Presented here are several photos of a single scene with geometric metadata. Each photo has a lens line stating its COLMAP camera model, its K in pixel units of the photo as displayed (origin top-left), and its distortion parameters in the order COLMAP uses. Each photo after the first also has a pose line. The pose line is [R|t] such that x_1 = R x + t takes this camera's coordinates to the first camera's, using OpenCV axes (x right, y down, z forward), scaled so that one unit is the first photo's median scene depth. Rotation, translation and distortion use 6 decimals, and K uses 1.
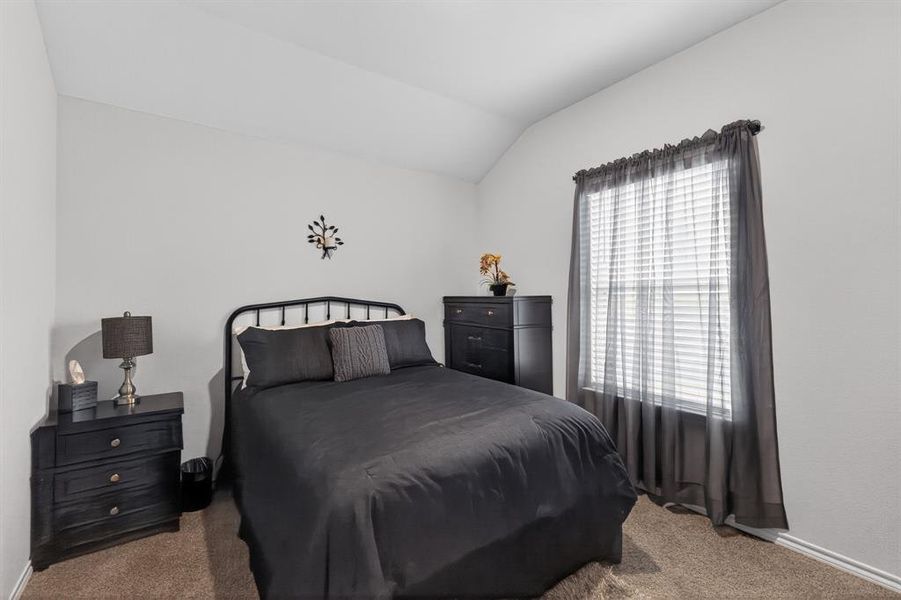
lens RADIAL K [[382.3, 0, 453.7], [0, 382.3, 296.8], [0, 0, 1]] dist [-0.000253, 0.000597]
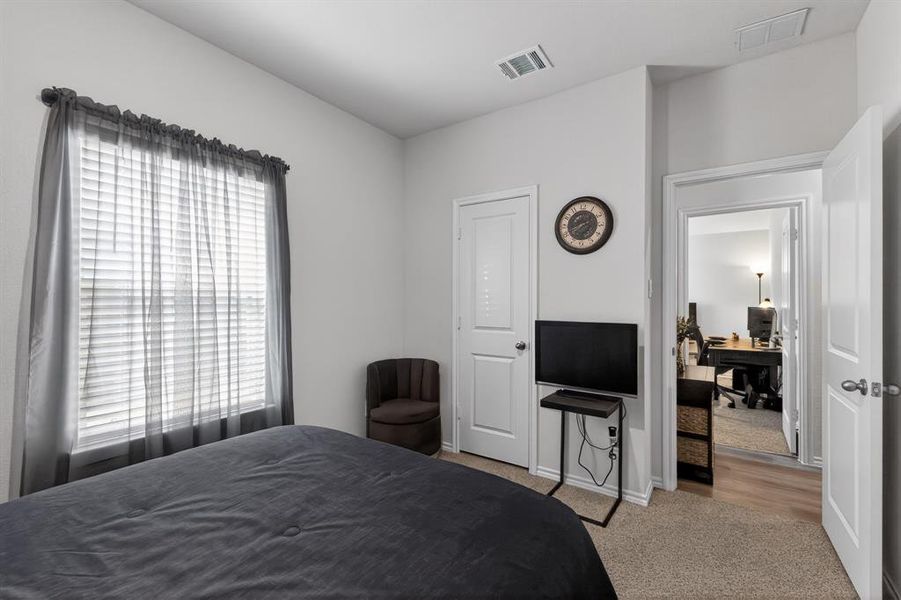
lens RADIAL K [[382.3, 0, 450.1], [0, 382.3, 300.1], [0, 0, 1]] dist [-0.000253, 0.000597]
pose [[-0.329852, 0.002911, 0.944028, -0.419254], [0.004479, 0.999989, -0.001519, 0.000508], [-0.944022, 0.003727, -0.329862, 0.630344]]
